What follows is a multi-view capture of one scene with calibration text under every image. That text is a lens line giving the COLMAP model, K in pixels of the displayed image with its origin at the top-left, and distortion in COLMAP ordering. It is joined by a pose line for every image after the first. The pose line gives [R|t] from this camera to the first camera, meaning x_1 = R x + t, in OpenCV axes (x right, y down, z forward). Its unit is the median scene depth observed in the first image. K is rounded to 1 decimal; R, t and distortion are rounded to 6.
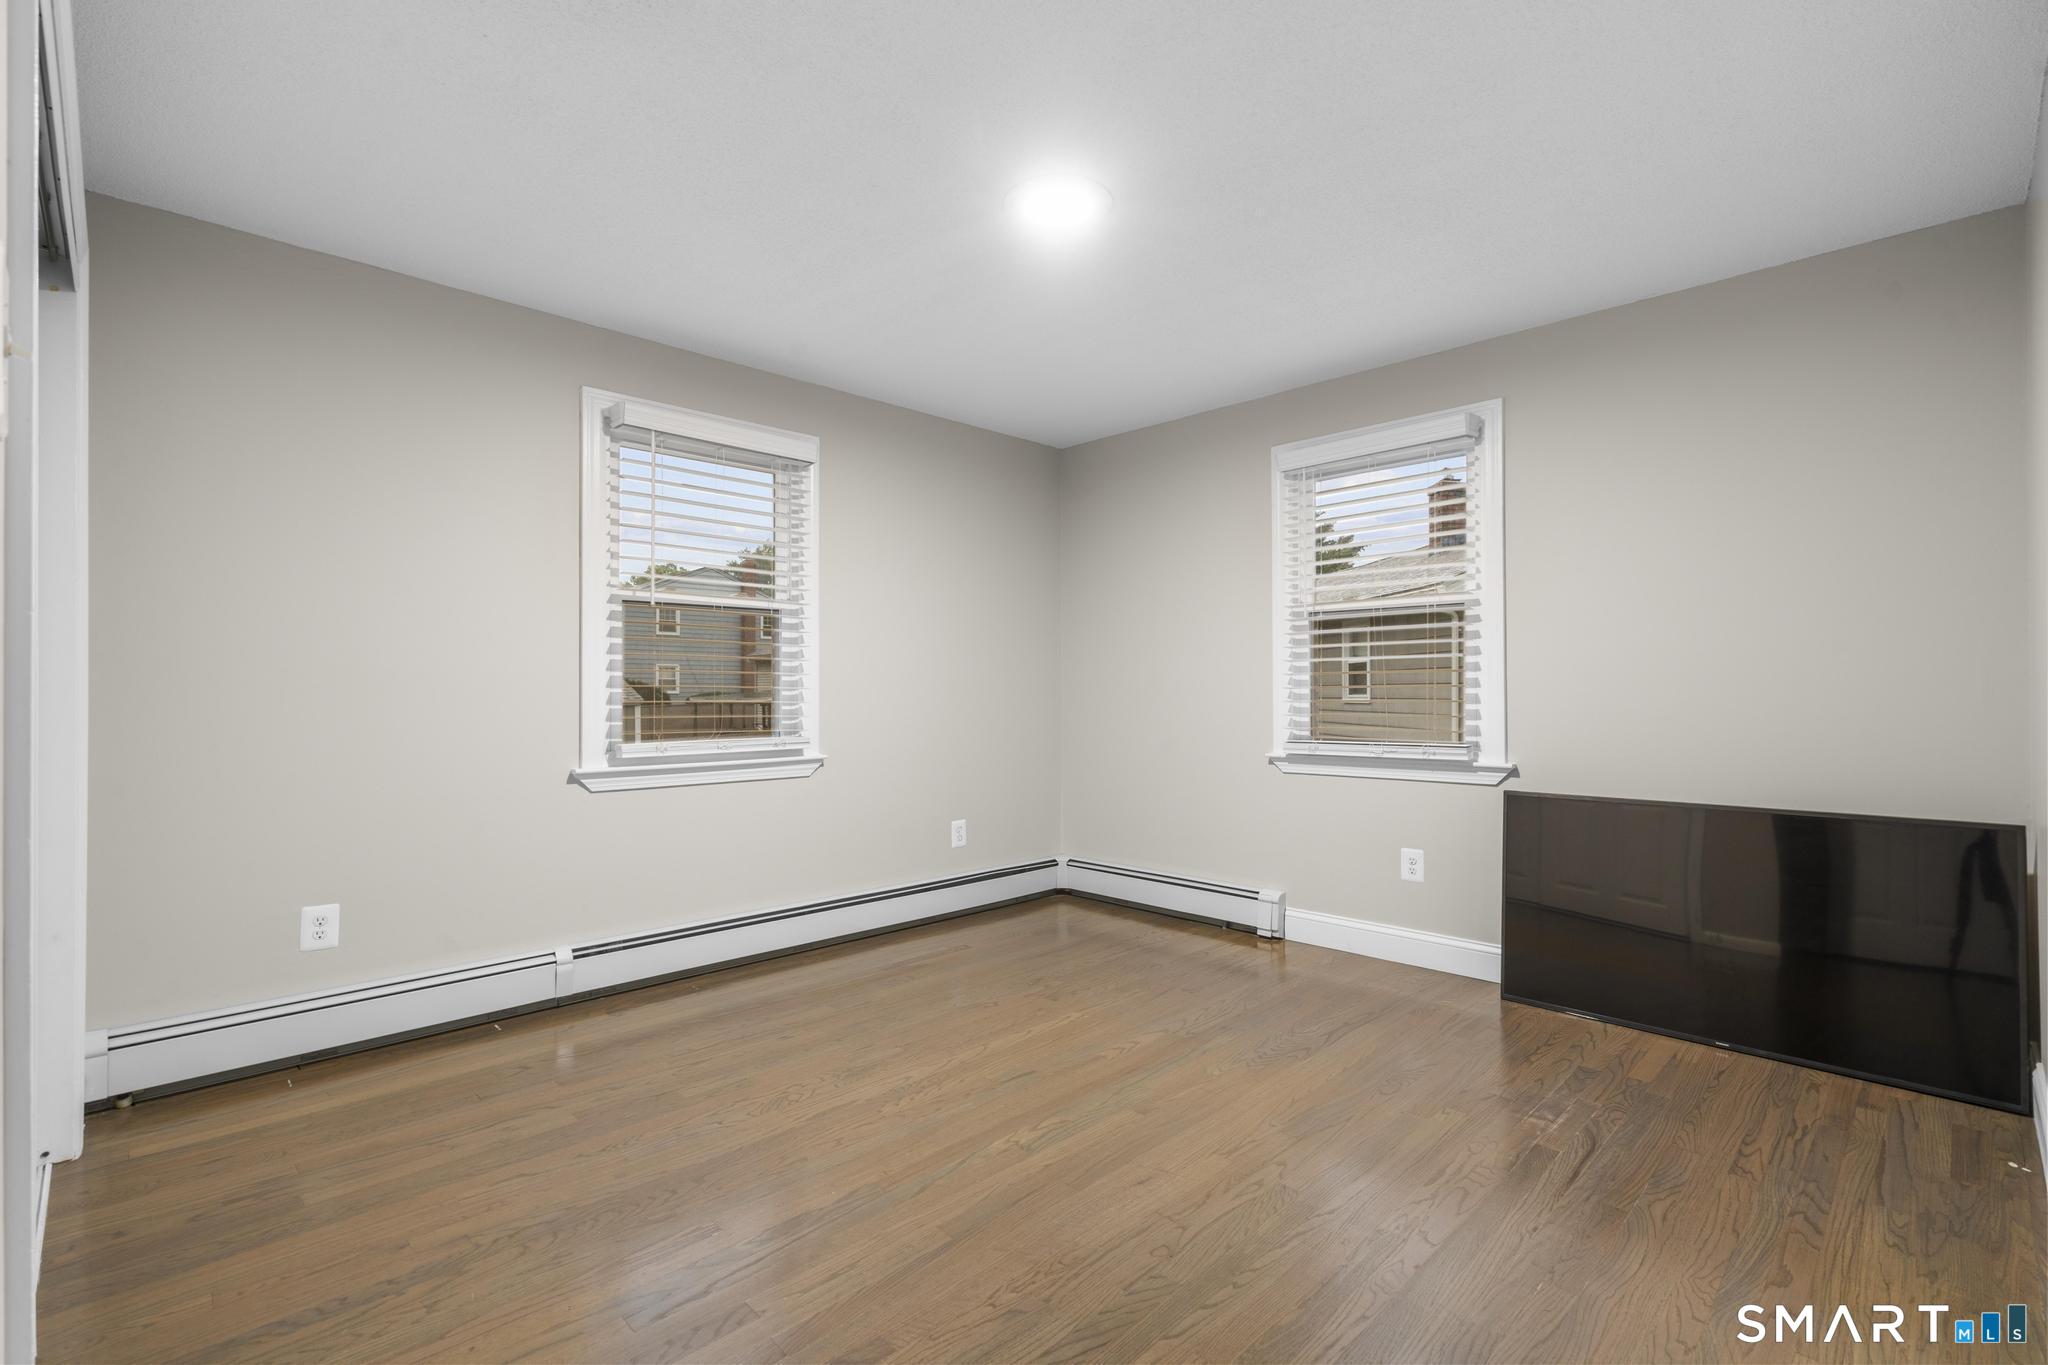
lens RADIAL K [[922.0, 0, 1031.8], [0, 922.0, 688.1], [0, 0, 1]] dist [-0.010020, 0.005874]
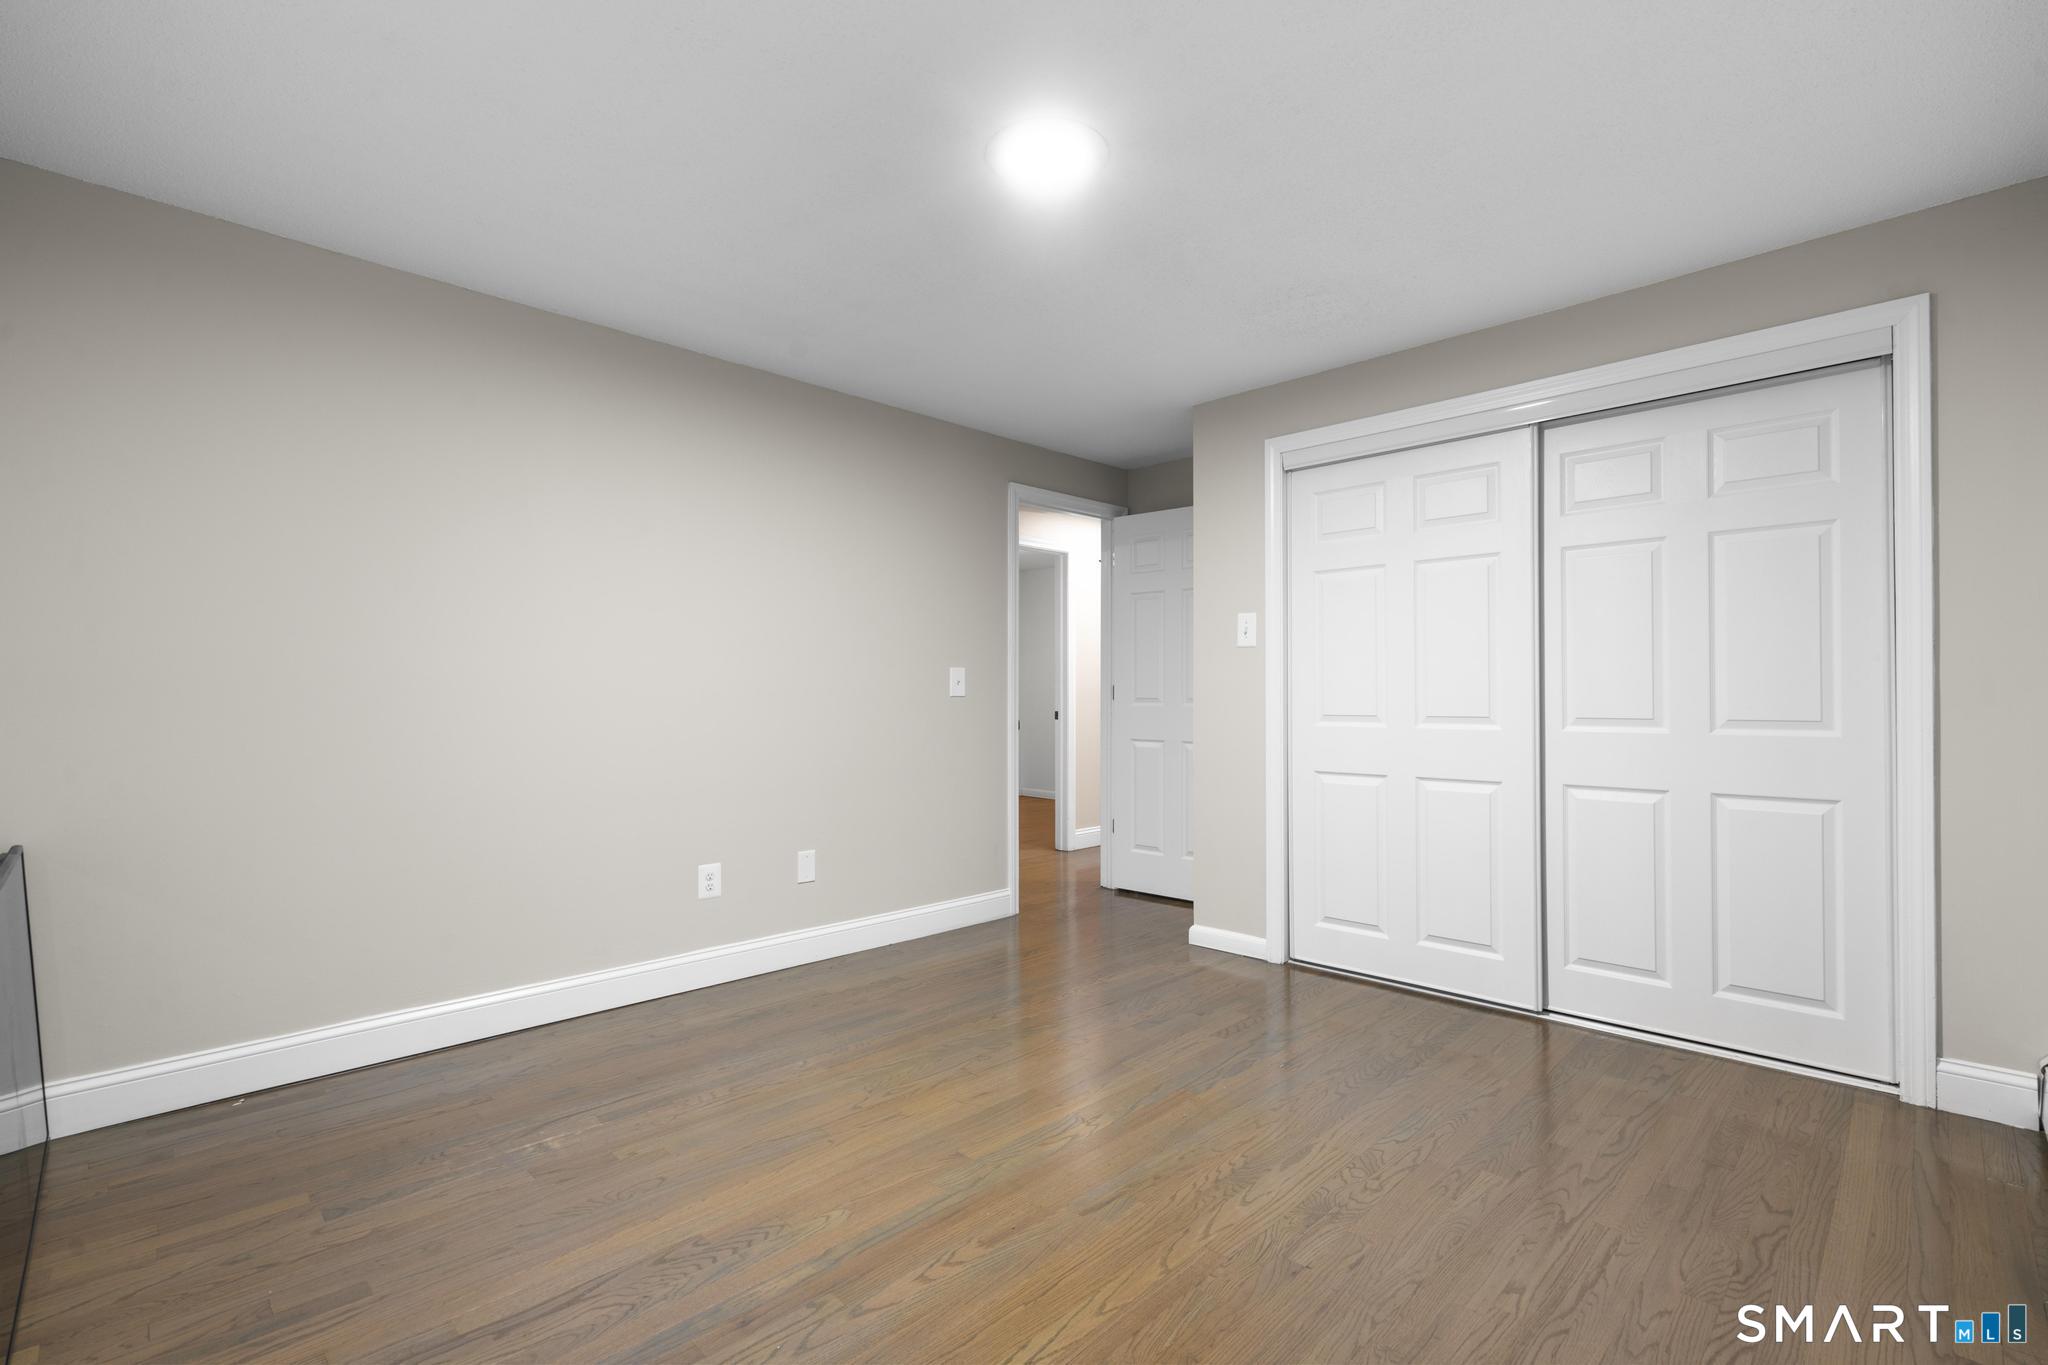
lens RADIAL K [[922.0, 0, 1031.8], [0, 922.0, 688.1], [0, 0, 1]] dist [-0.010020, 0.005874]
pose [[-0.999965, 0.002813, -0.007909, 0.051003], [0.002876, 0.999965, -0.007902, 0.000035], [0.007886, -0.007924, -0.999938, 1.867357]]
